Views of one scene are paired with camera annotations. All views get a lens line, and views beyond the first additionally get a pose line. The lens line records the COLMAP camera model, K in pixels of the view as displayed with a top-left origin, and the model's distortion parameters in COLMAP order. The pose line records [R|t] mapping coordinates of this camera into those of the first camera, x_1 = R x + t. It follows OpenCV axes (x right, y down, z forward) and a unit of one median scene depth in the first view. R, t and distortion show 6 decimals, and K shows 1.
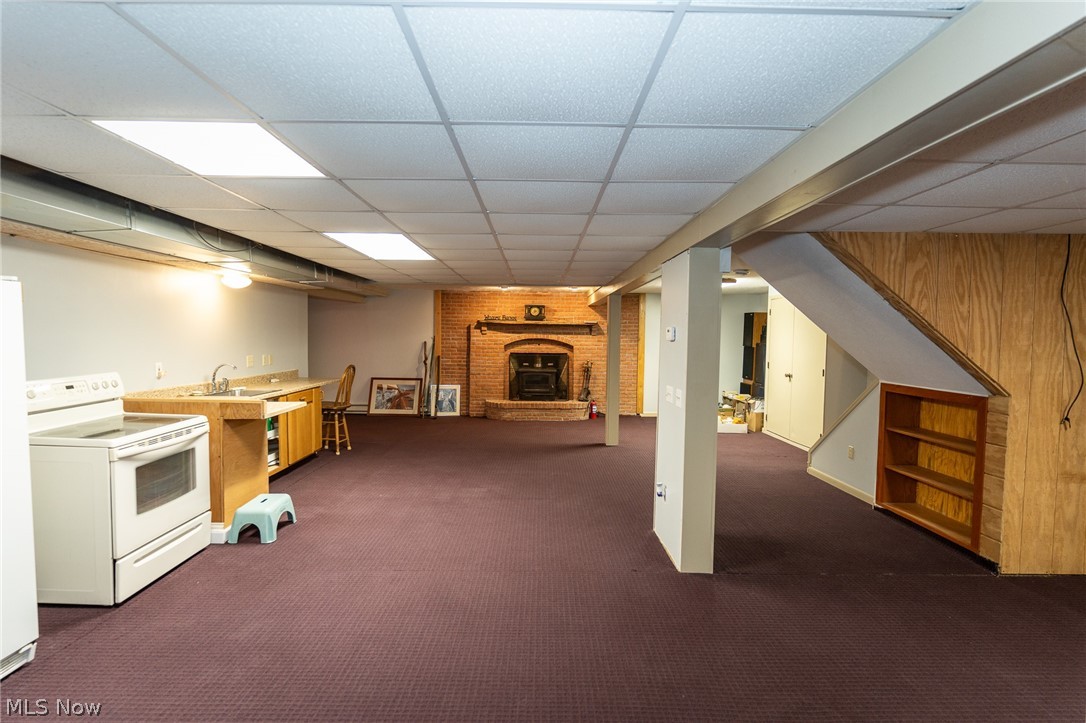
lens RADIAL K [[516.5, 0, 541.1], [0, 516.5, 363.0], [0, 0, 1]] dist [-0.000084, 0.002875]
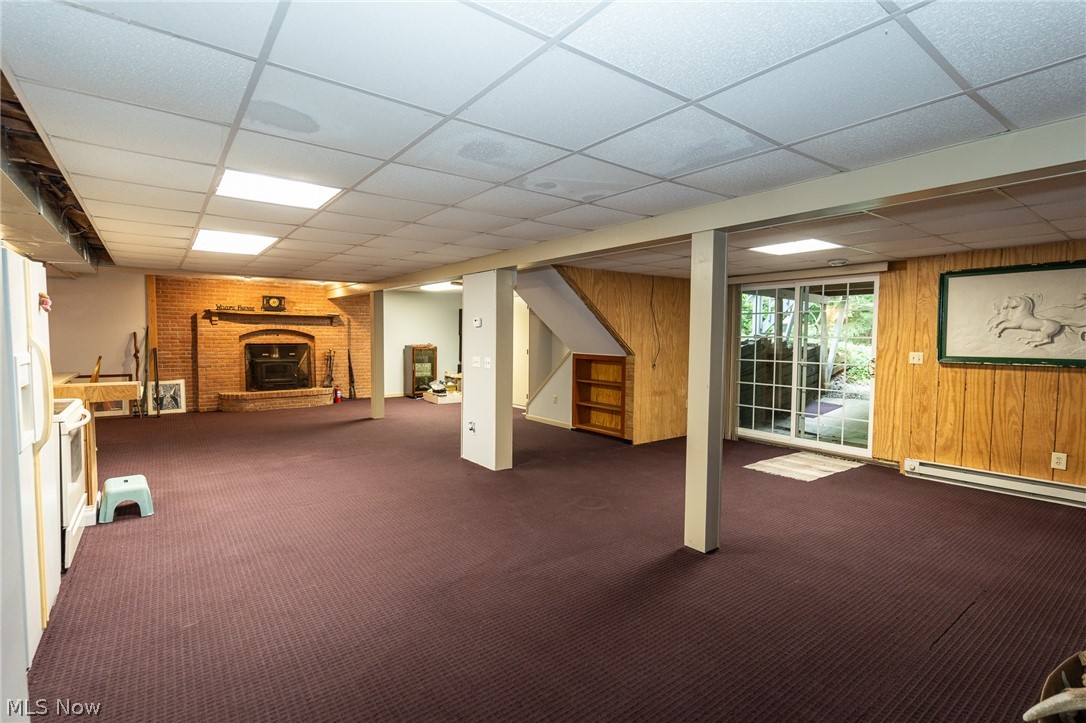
lens RADIAL K [[516.5, 0, 548.5], [0, 516.5, 362.3], [0, 0, 1]] dist [-0.000084, 0.002875]
pose [[0.797240, -0.037024, 0.602525, -0.203482], [0.031621, 0.999308, 0.019566, 0.015676], [-0.602833, 0.003454, 0.797860, -0.140189]]
